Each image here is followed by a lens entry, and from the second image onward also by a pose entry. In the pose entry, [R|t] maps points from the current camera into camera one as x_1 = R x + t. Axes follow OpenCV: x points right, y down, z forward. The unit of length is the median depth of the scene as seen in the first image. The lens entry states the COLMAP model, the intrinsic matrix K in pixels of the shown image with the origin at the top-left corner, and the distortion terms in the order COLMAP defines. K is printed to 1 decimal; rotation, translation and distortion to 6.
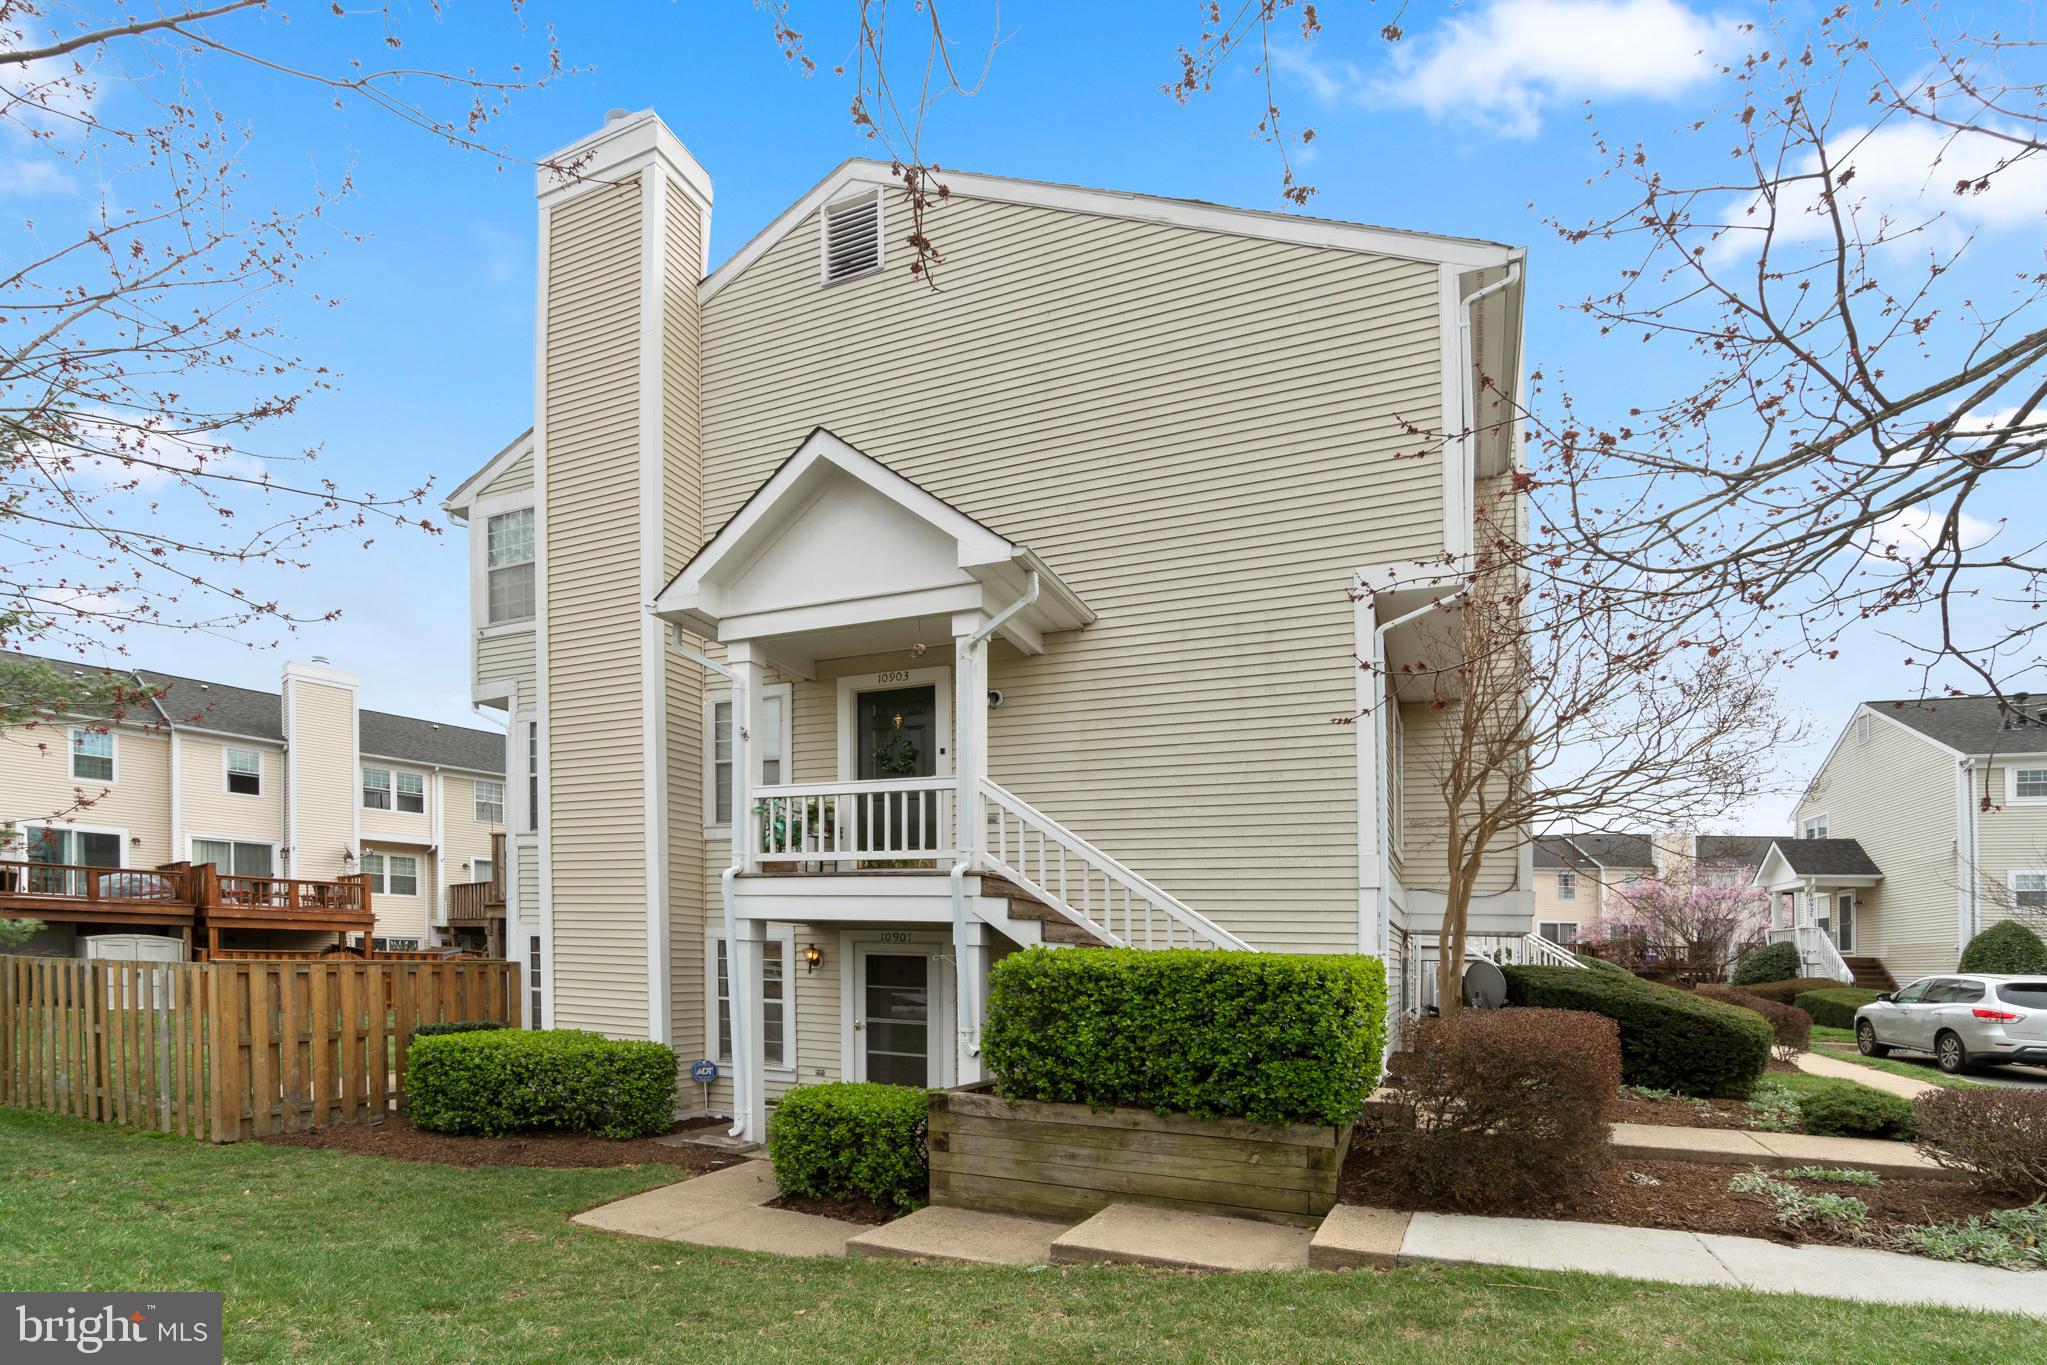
lens RADIAL K [[846.1, 0, 1110.3], [0, 846.1, 770.8], [0, 0, 1]] dist [-0.000415, -0.000027]
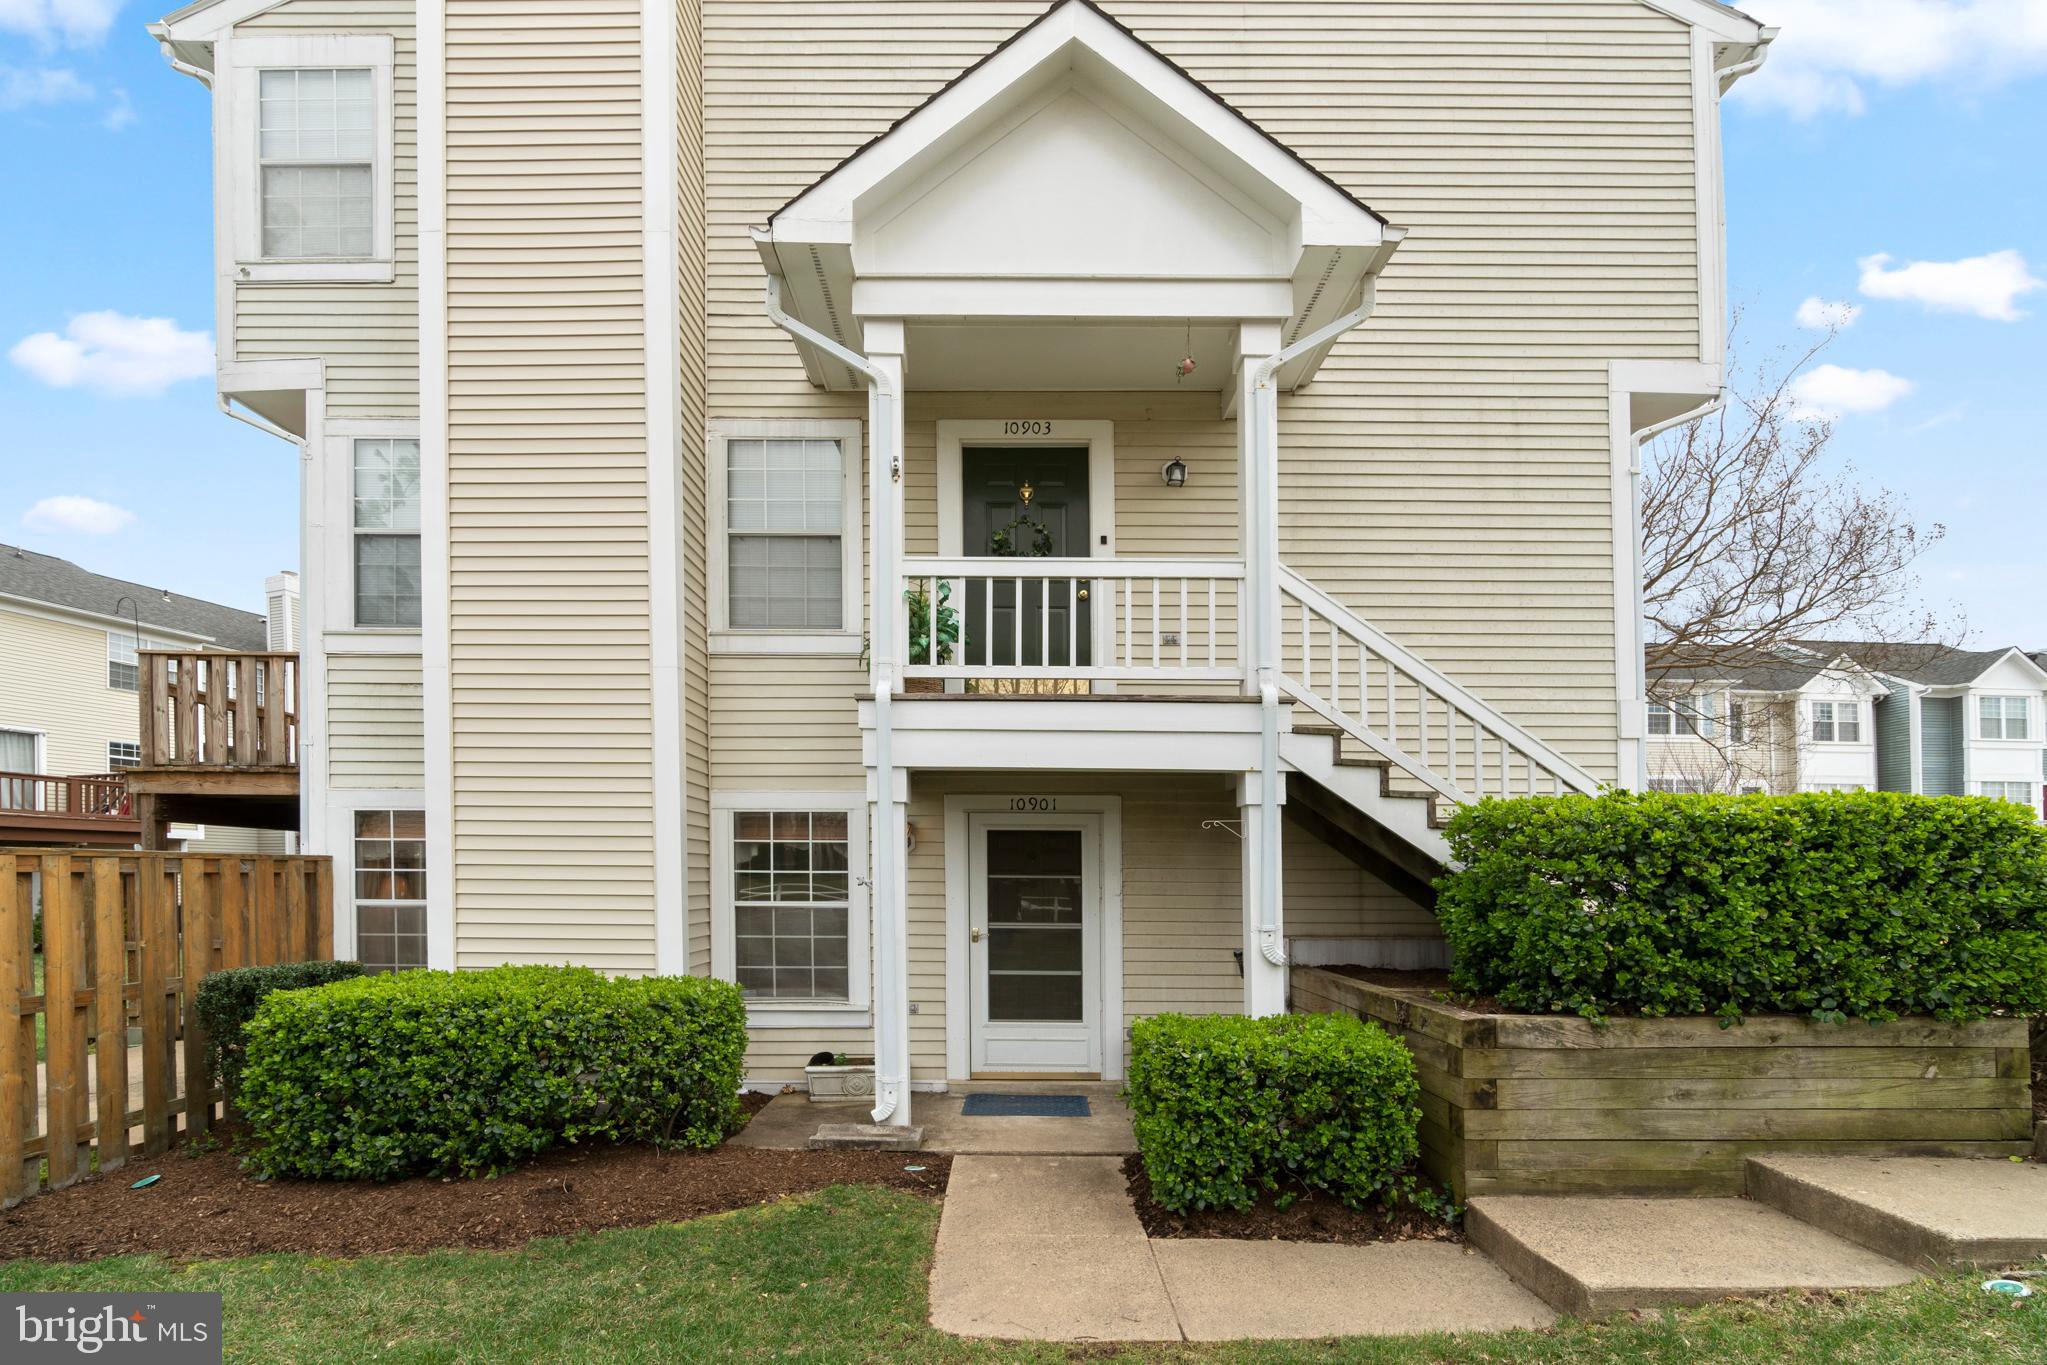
lens RADIAL K [[887.6, 0, 1023.5], [0, 887.6, 682.5], [0, 0, 1]] dist [-0.002706, 0.000979]
pose [[0.948454, 0.039931, 0.314390, -0.597695], [-0.044042, 0.999012, 0.005981, 0.114239], [-0.313840, -0.019519, 0.949275, 0.389139]]
